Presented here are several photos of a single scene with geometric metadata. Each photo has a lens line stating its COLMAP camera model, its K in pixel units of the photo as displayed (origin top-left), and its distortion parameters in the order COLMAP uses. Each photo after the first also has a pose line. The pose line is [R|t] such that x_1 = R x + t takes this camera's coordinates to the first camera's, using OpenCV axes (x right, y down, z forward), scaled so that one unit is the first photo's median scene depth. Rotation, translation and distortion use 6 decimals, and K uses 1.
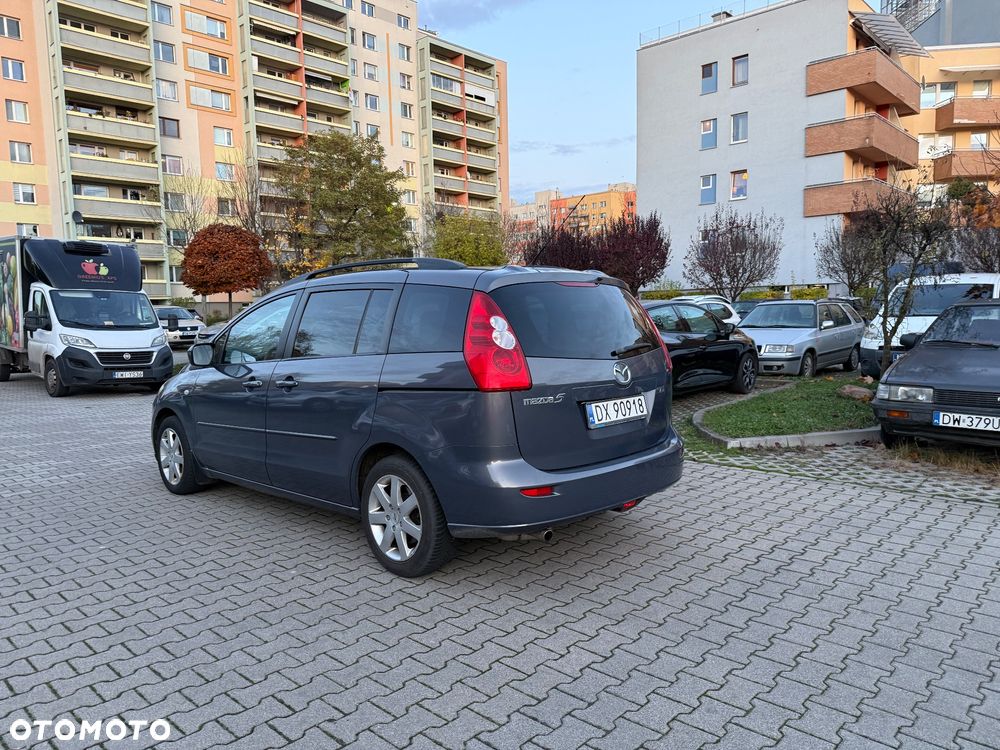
lens RADIAL K [[707.3, 0, 516.0], [0, 707.3, 375.8], [0, 0, 1]] dist [0.025892, -0.026000]
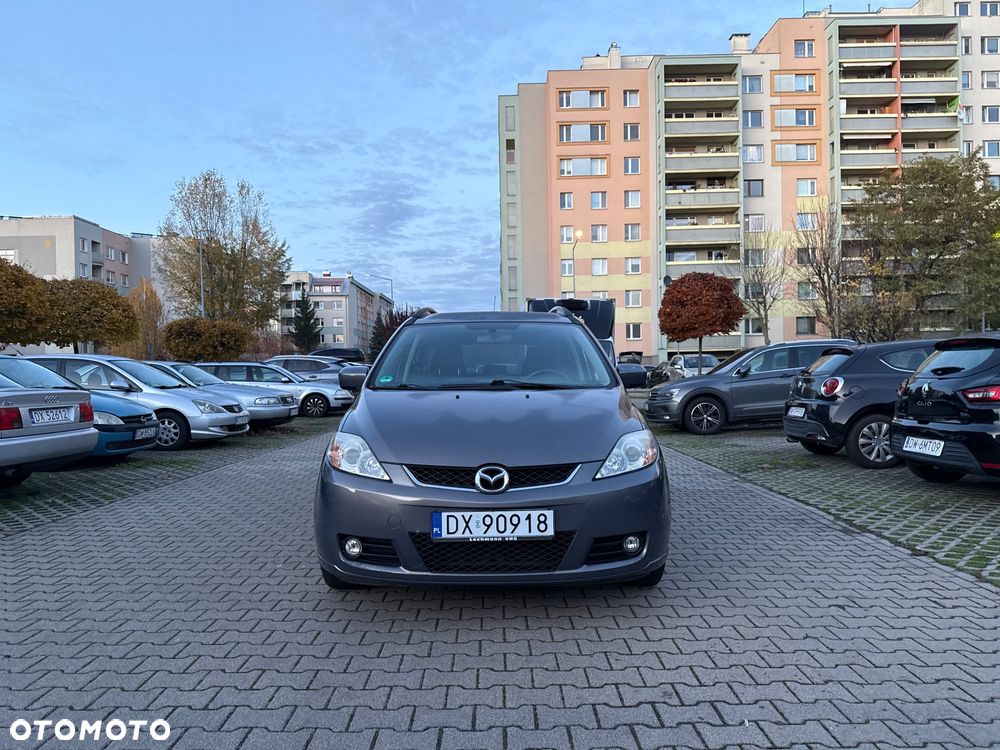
lens RADIAL K [[715.0, 0, 503.0], [0, 715.0, 377.1], [0, 0, 1]] dist [0.028570, -0.035110]
pose [[0.672797, 0.012468, -0.739722, 0.071367], [-0.066372, 0.996843, -0.043566, 0.000690], [0.736844, 0.078408, 0.671501, 0.045859]]
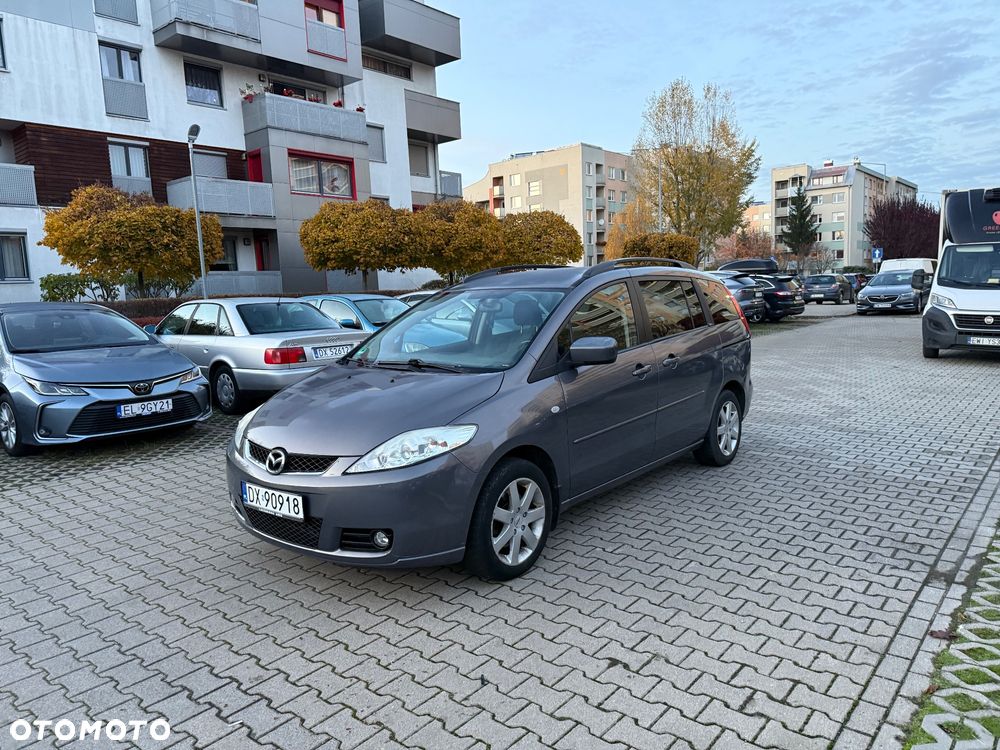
lens RADIAL K [[709.4, 0, 487.9], [0, 709.4, 374.0], [0, 0, 1]] dist [0.027171, -0.033500]
pose [[0.029148, 0.135256, -0.990382, 0.101761], [-0.050016, 0.989759, 0.133699, -0.015966], [0.998323, 0.045638, 0.035615, 0.121109]]
